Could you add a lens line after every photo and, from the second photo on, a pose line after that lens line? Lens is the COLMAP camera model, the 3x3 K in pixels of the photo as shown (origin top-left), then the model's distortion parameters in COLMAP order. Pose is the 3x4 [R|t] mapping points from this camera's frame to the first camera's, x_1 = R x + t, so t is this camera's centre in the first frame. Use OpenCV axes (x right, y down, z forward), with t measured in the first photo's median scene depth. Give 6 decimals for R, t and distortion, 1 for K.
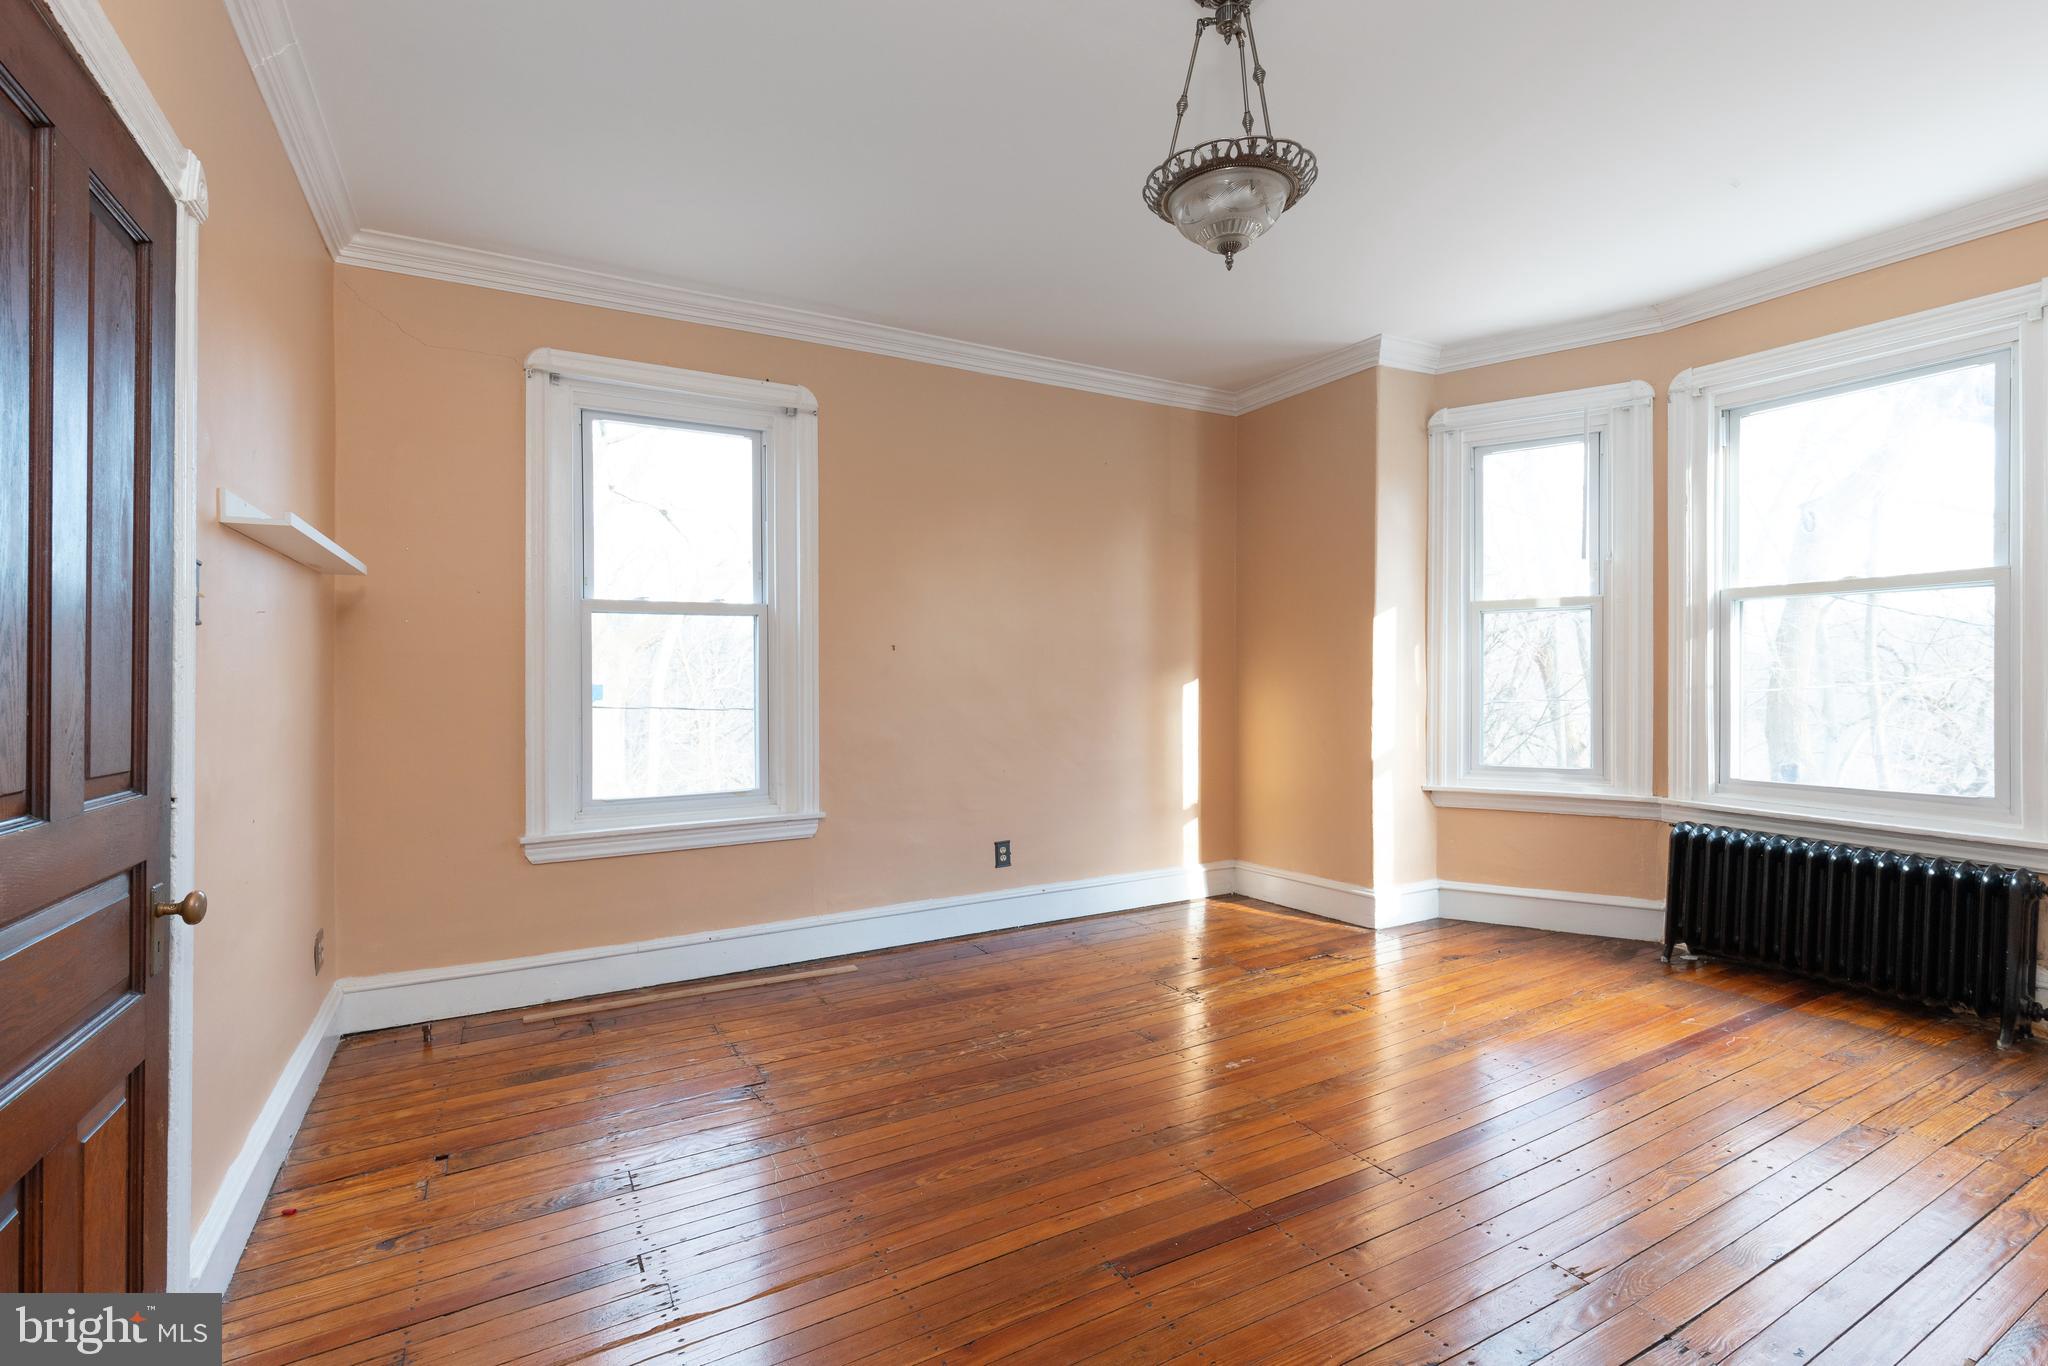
lens RADIAL K [[920.9, 0, 1016.8], [0, 920.9, 668.9], [0, 0, 1]] dist [0.003726, 0.000517]
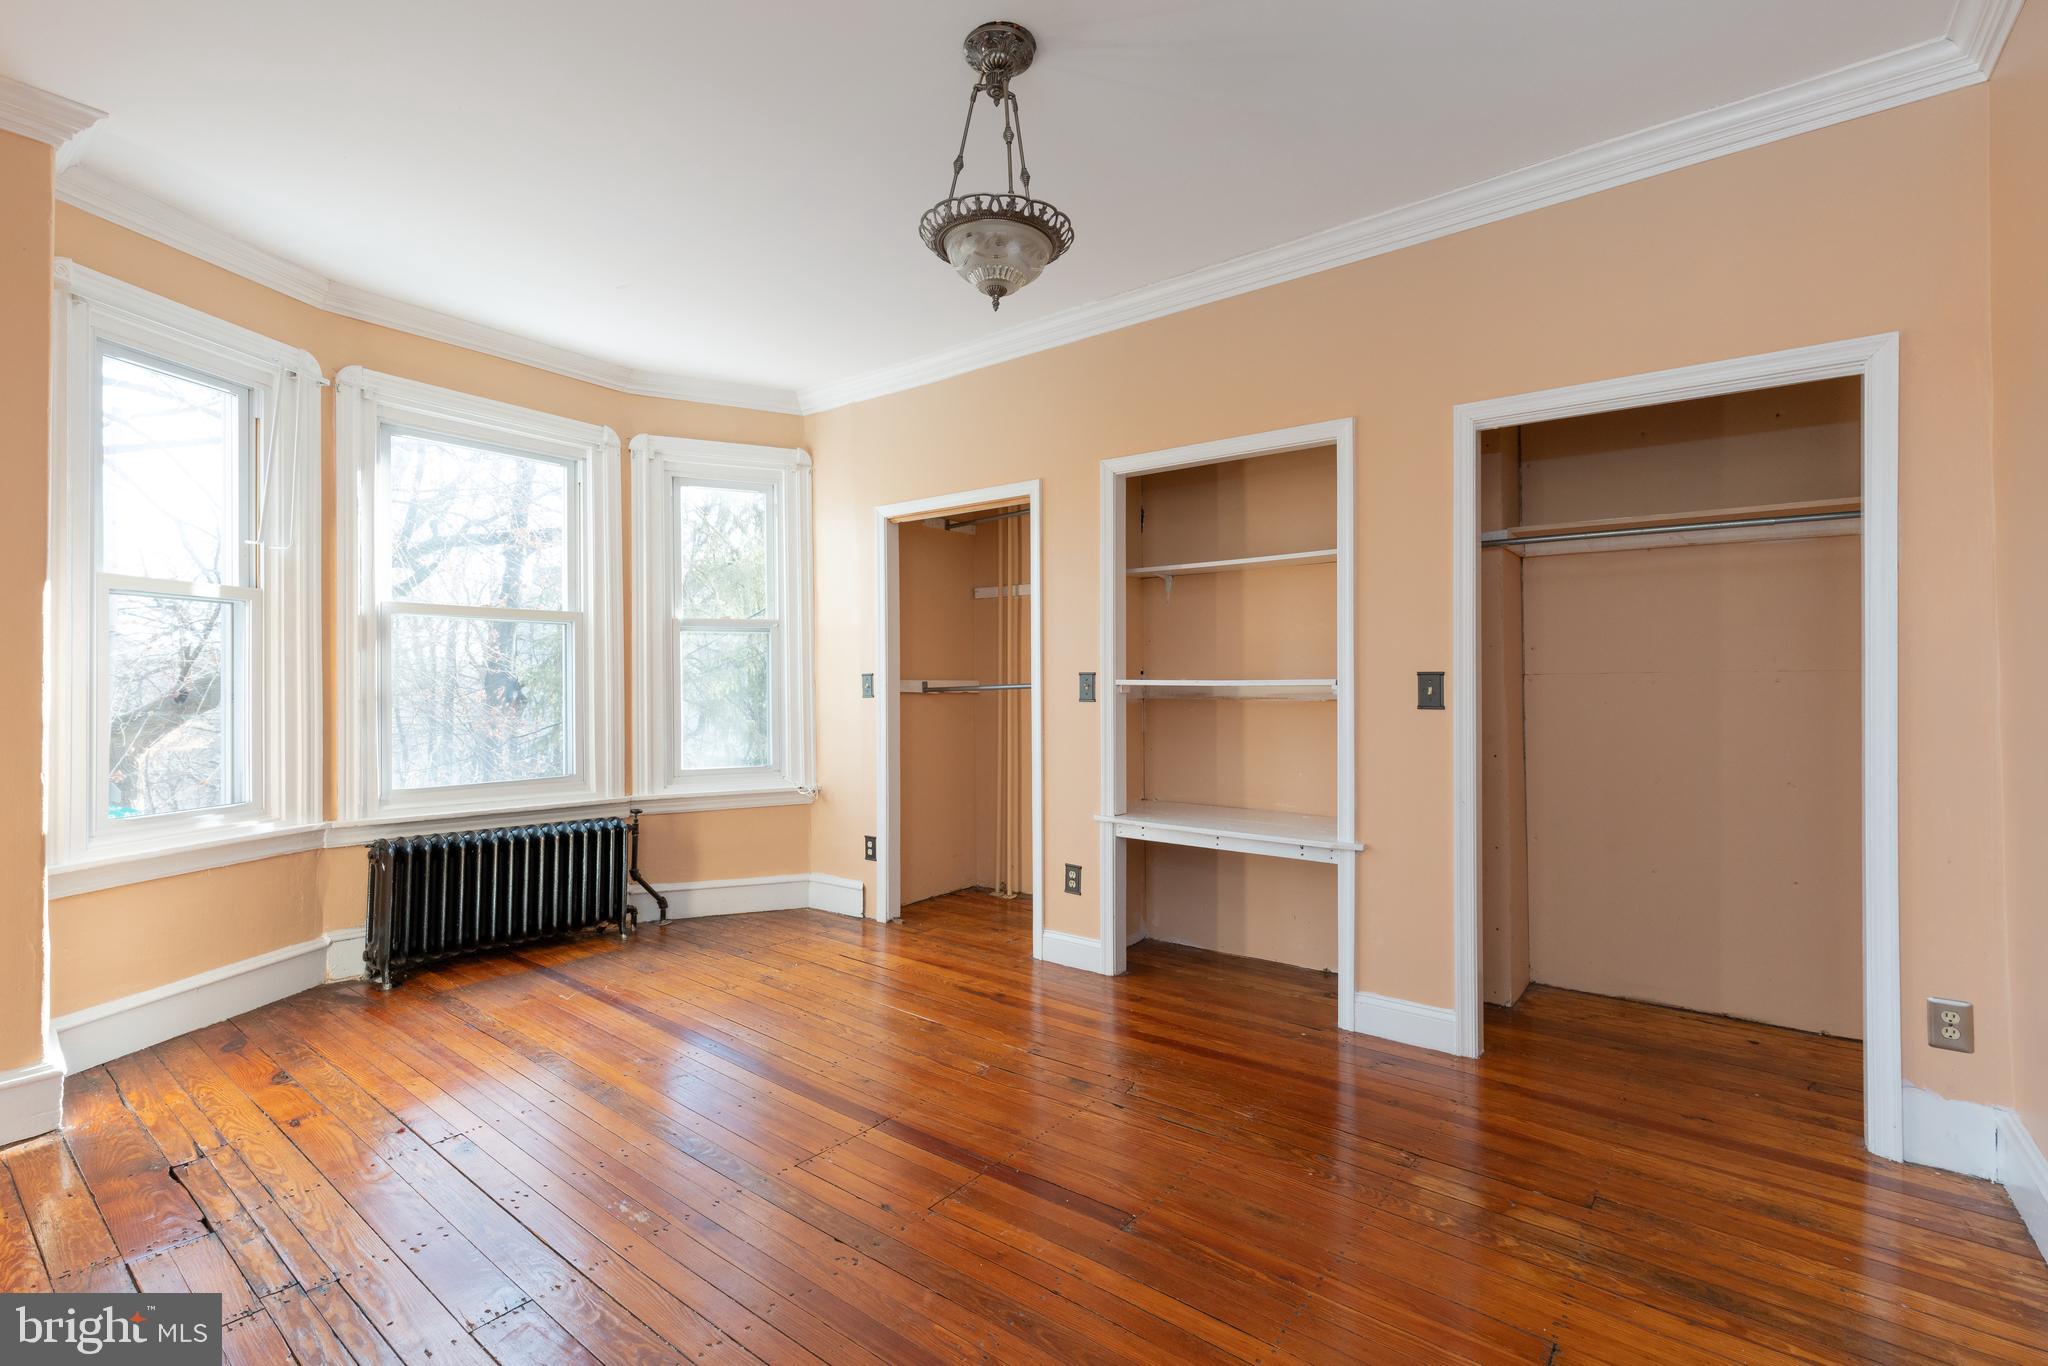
lens RADIAL K [[908.6, 0, 1024.0], [0, 908.6, 683.0], [0, 0, 1]] dist [0.002631, 0.000221]
pose [[-0.380181, 0.010360, 0.924854, -0.466419], [-0.006486, 0.999883, -0.013867, 0.012079], [-0.924889, -0.011270, -0.380070, 0.838890]]
